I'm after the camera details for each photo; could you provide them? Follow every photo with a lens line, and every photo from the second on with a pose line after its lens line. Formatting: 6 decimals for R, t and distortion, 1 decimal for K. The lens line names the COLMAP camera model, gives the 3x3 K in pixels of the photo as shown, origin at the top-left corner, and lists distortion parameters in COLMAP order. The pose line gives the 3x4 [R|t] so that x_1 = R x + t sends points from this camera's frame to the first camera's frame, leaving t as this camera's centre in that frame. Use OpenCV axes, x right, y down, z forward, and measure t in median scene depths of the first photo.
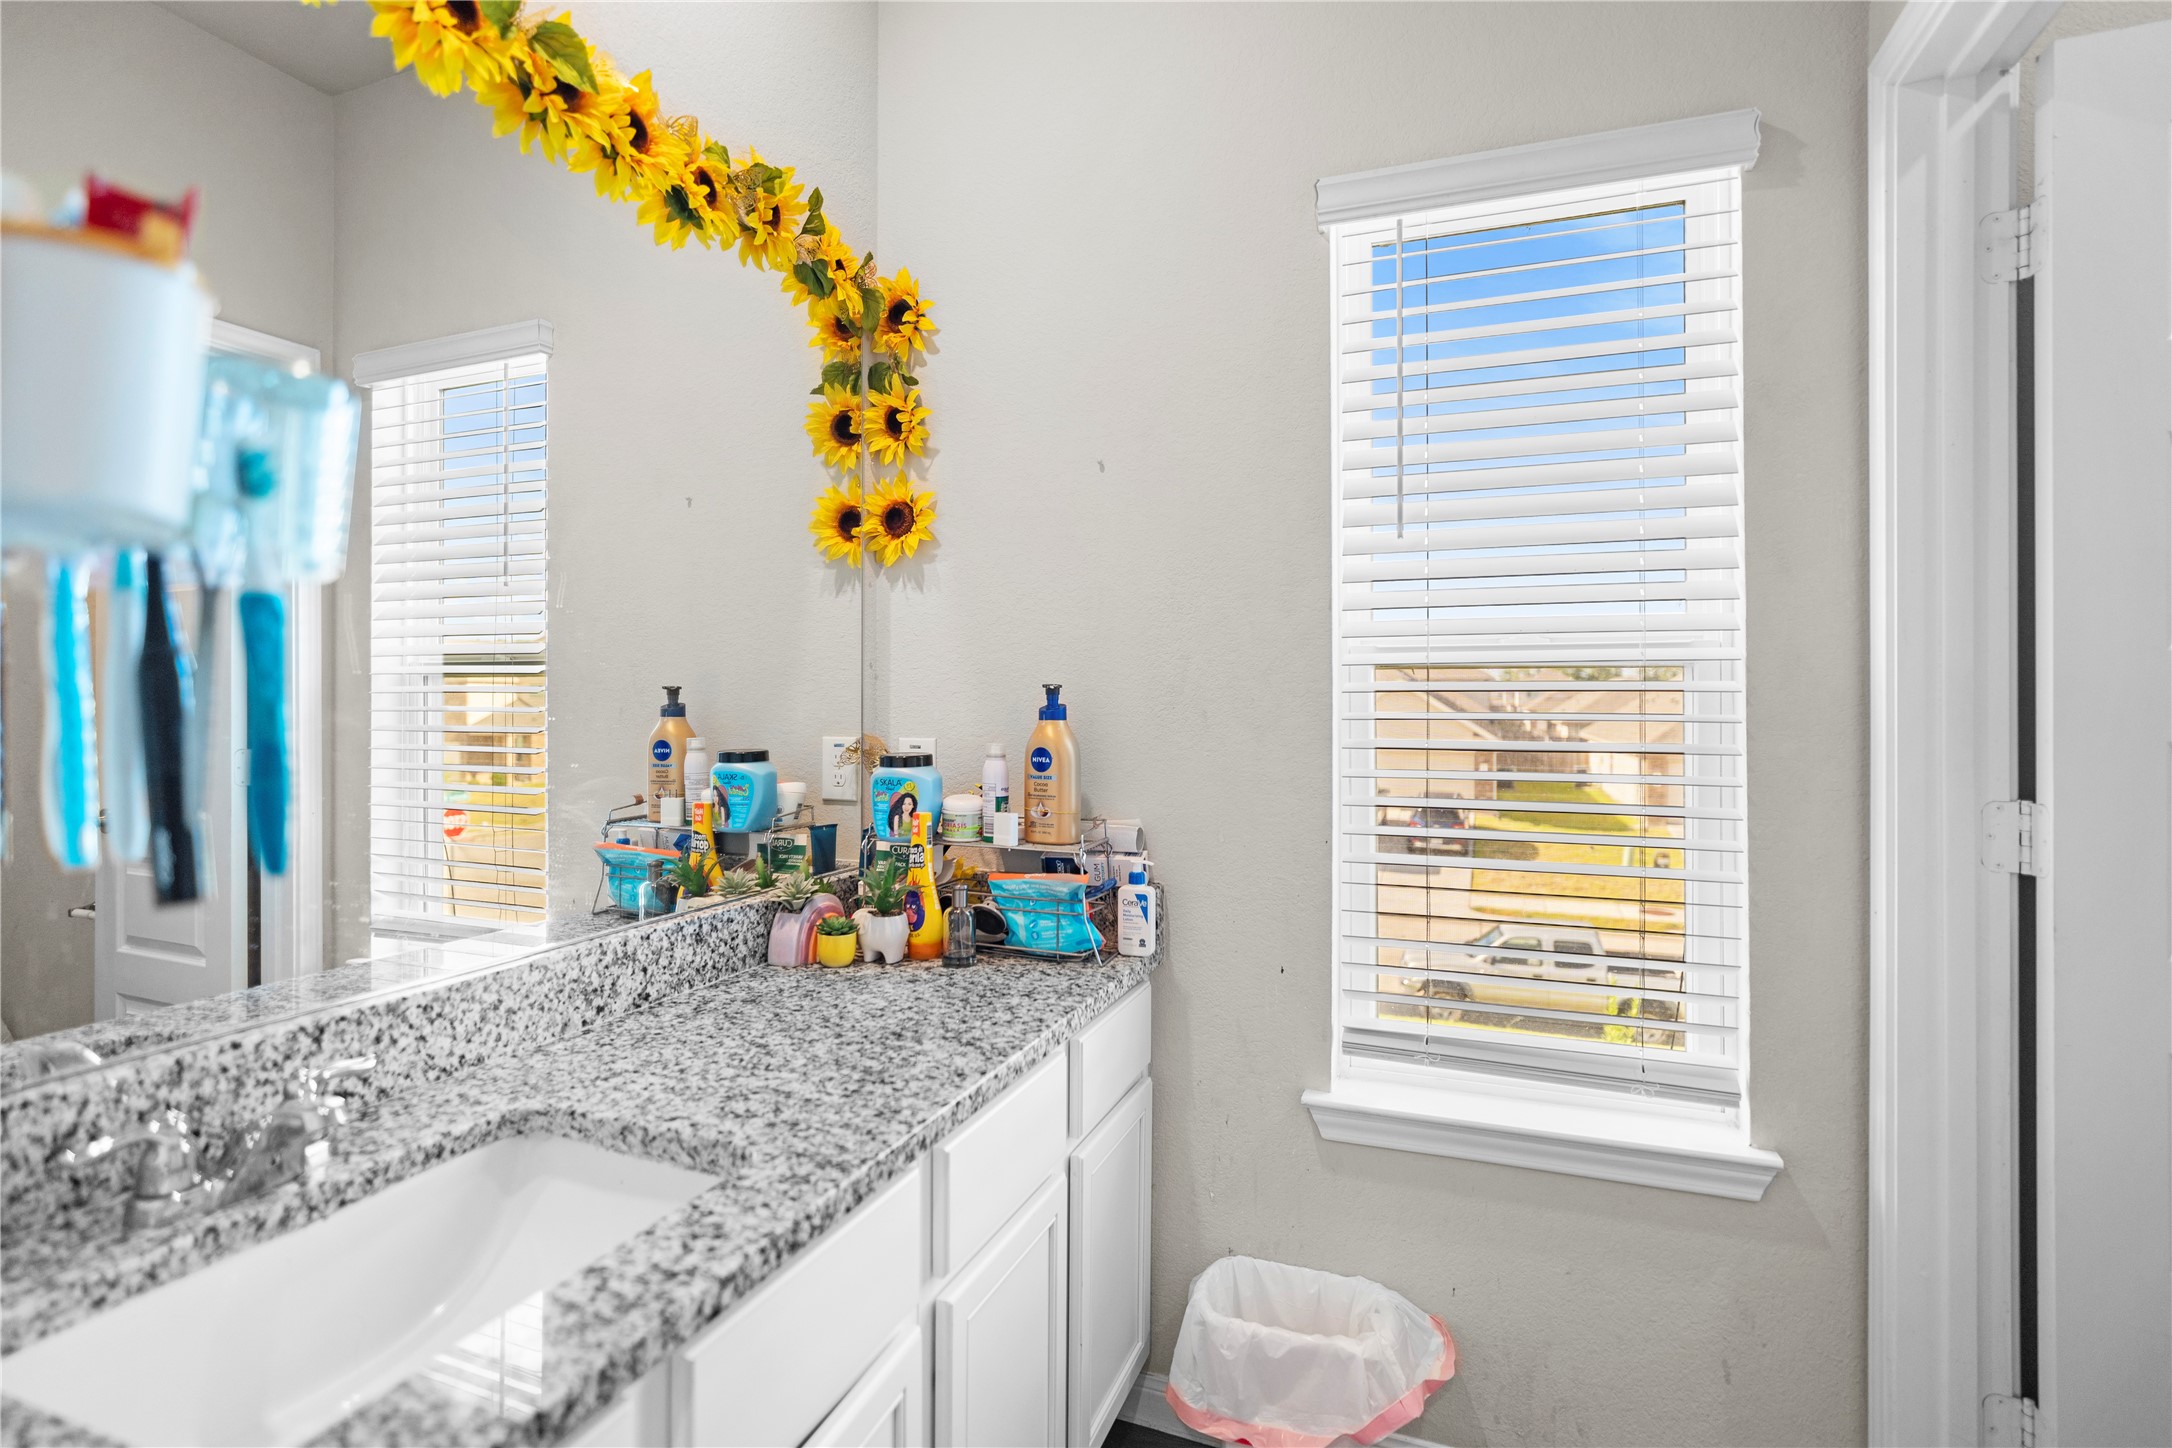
lens RADIAL K [[1036.0, 0, 1093.4], [0, 1036.0, 690.2], [0, 0, 1]] dist [-0.017190, 0.007873]
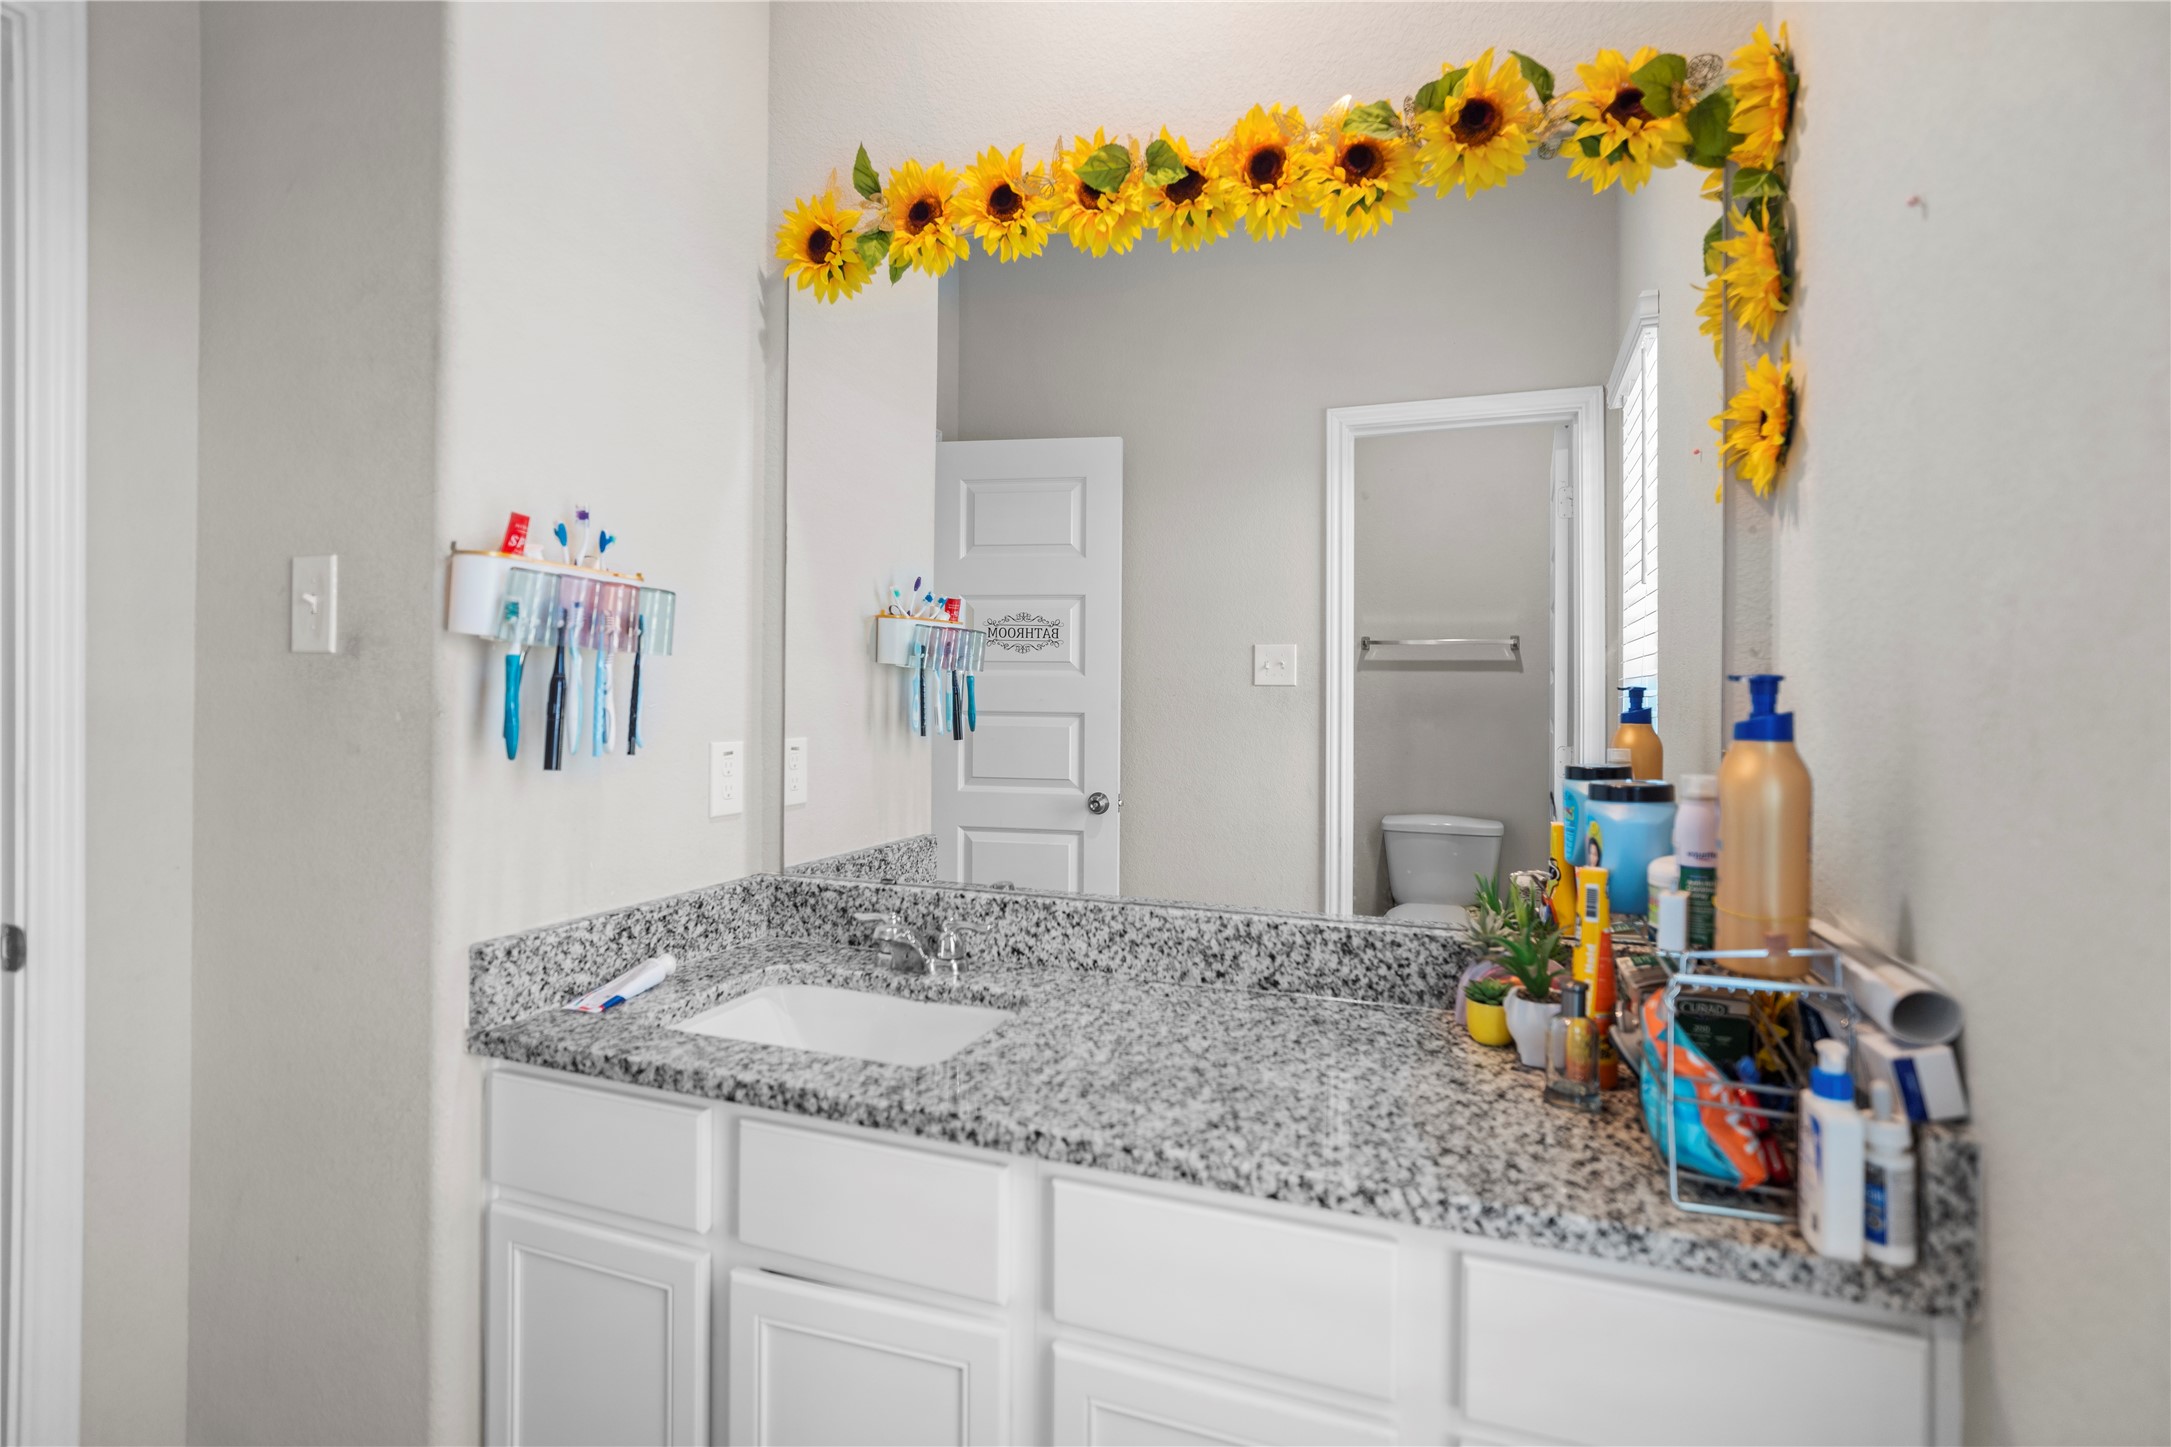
lens RADIAL K [[1035.6, 0, 1092.9], [0, 1035.6, 689.7], [0, 0, 1]] dist [-0.017190, 0.007873]
pose [[0.008431, -0.008673, -0.999927, 0.699010], [0.001115, 0.999962, -0.008664, 0.008236], [0.999964, -0.001042, 0.008440, 0.909828]]
